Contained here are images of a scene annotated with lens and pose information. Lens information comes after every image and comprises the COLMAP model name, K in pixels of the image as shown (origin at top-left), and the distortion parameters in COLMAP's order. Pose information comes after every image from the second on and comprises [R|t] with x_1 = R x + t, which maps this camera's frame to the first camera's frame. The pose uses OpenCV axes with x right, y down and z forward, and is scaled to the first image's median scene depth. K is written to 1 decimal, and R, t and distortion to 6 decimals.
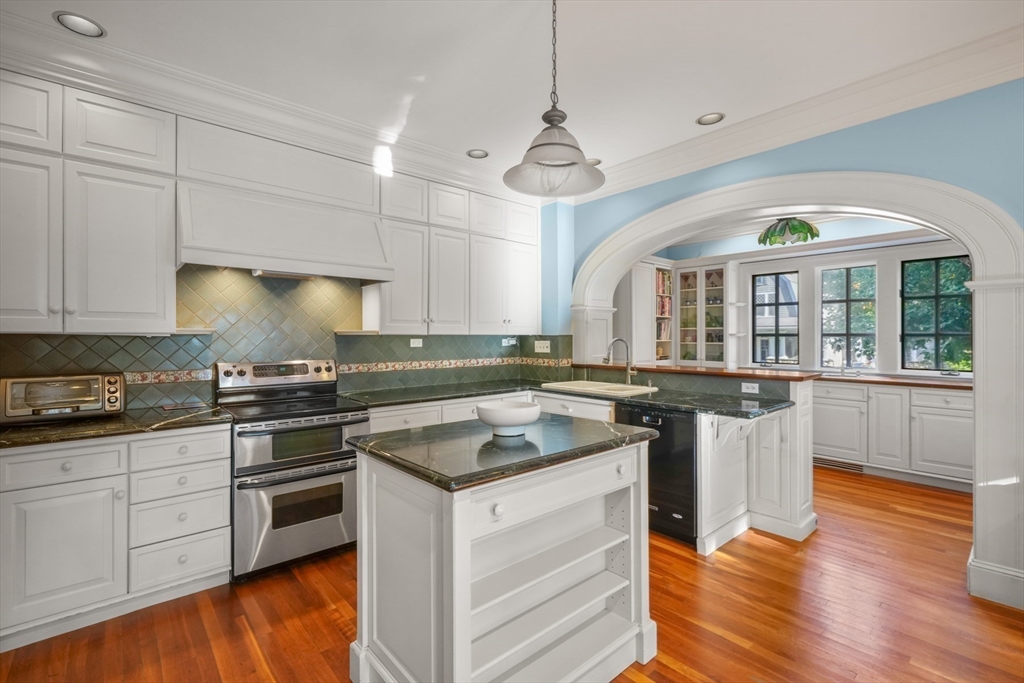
lens RADIAL K [[457.4, 0, 491.4], [0, 457.4, 337.4], [0, 0, 1]] dist [-0.023858, 0.000258]
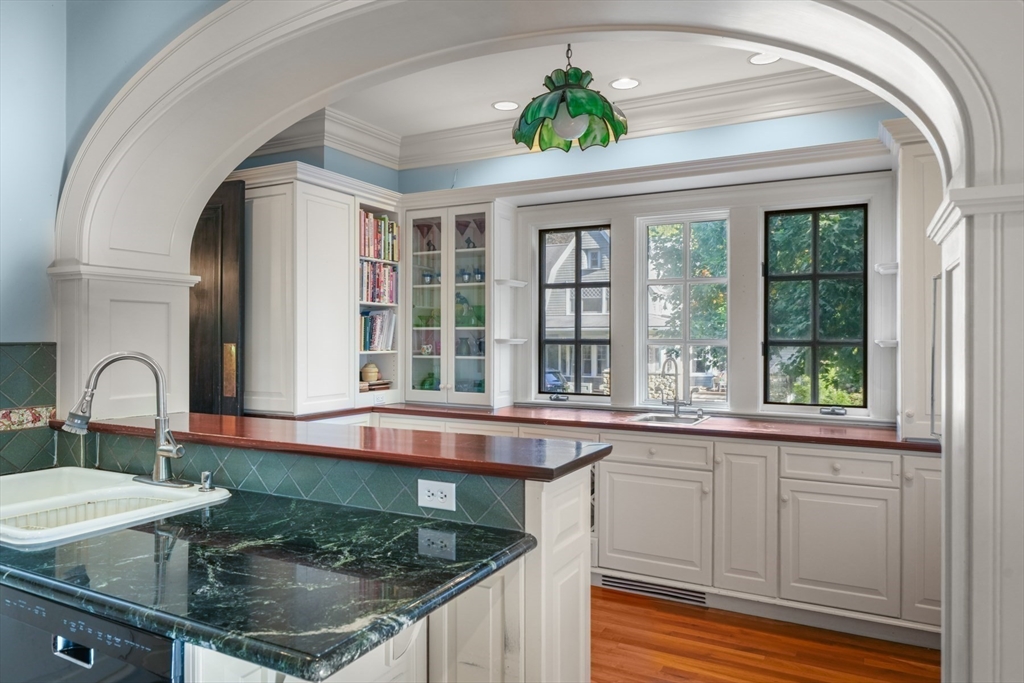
lens RADIAL K [[667.9, 0, 512.0], [0, 667.9, 341.5], [0, 0, 1]] dist [-0.043225, -0.000215]
pose [[0.923412, 0.002774, 0.383801, 0.253246], [-0.003121, 0.999995, 0.000283, -0.005792], [-0.383798, -0.001459, 0.923416, 0.294807]]
